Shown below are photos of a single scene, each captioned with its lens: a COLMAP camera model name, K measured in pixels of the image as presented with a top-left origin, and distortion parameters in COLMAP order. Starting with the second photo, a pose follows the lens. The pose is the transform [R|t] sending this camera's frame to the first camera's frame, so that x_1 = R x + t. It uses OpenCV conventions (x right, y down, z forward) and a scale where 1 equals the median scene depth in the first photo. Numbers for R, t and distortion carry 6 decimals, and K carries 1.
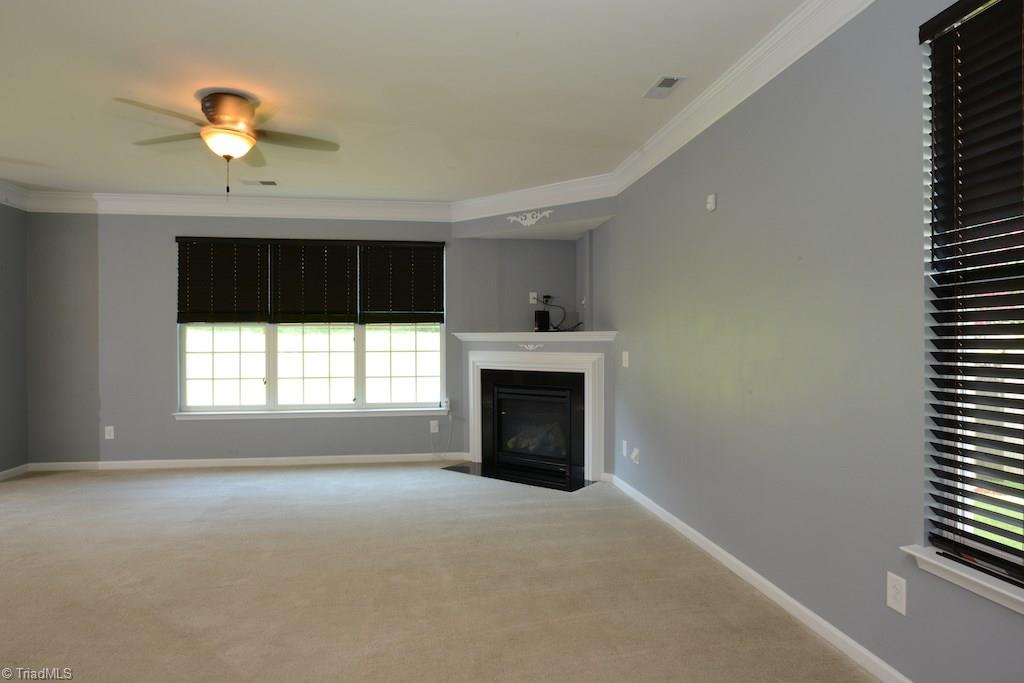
lens RADIAL K [[588.1, 0, 512.0], [0, 588.1, 341.5], [0, 0, 1]] dist [-0.046648, 0.017298]
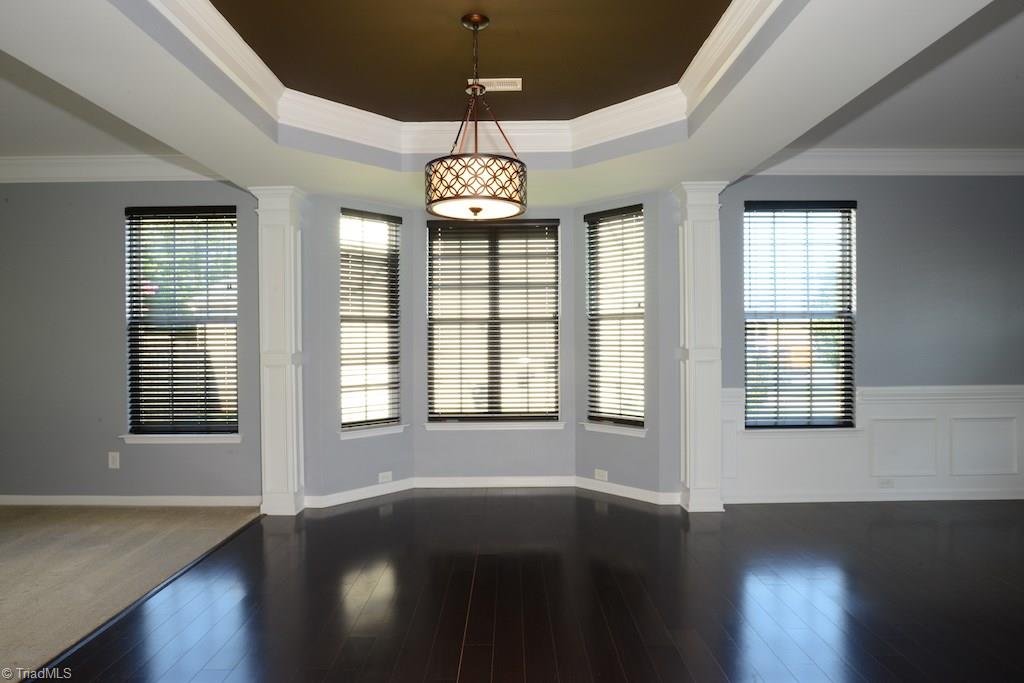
lens RADIAL K [[588.1, 0, 512.0], [0, 588.1, 341.5], [0, 0, 1]] dist [-0.046648, 0.017298]
pose [[0.158214, 0.008063, 0.987372, -0.433700], [0.006849, 0.999934, -0.009263, 0.005394], [-0.987381, 0.008228, 0.158149, -0.290416]]
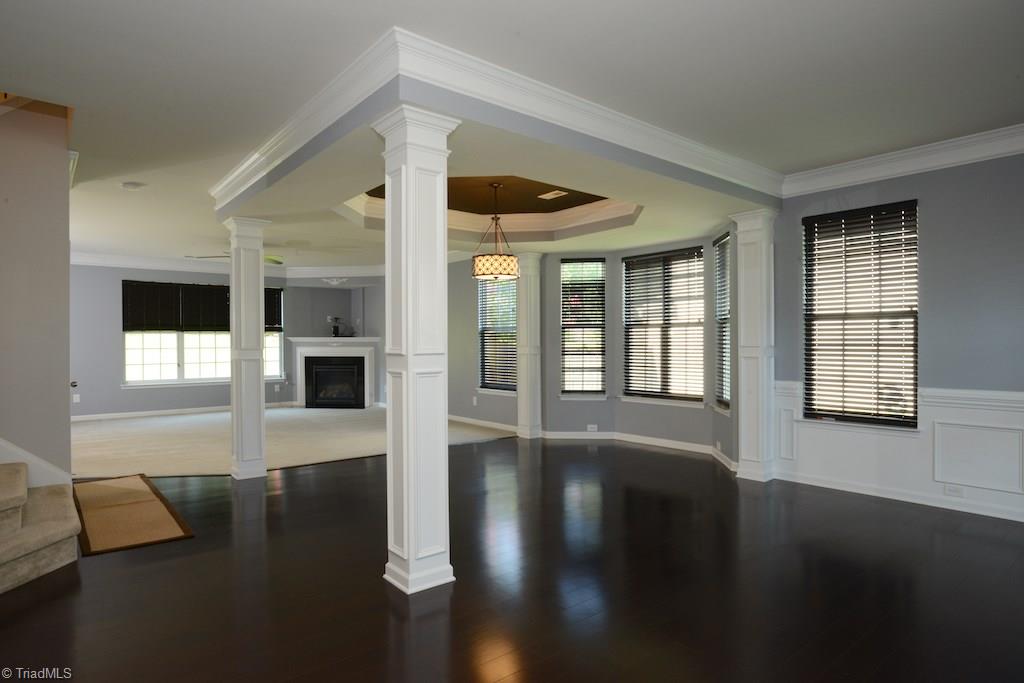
lens RADIAL K [[588.1, 0, 512.0], [0, 588.1, 341.5], [0, 0, 1]] dist [-0.046648, 0.017298]
pose [[0.858311, -0.000663, 0.513129, -0.455499], [0.000687, 1.000000, 0.000142, -0.001341], [-0.513129, 0.000230, 0.858312, -0.987327]]
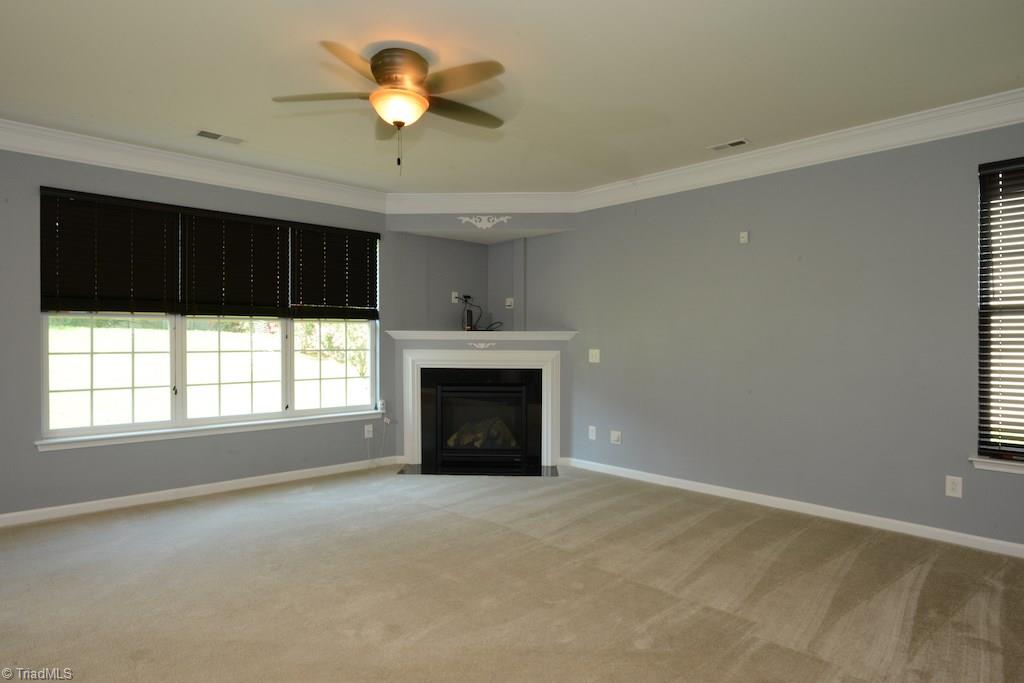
lens RADIAL K [[588.1, 0, 512.0], [0, 588.1, 341.5], [0, 0, 1]] dist [-0.046648, 0.017298]
pose [[0.824347, 0.003447, 0.566075, -0.487567], [-0.005022, 0.999987, 0.001223, 0.000828], [-0.566063, -0.003851, 0.824353, 0.111566]]
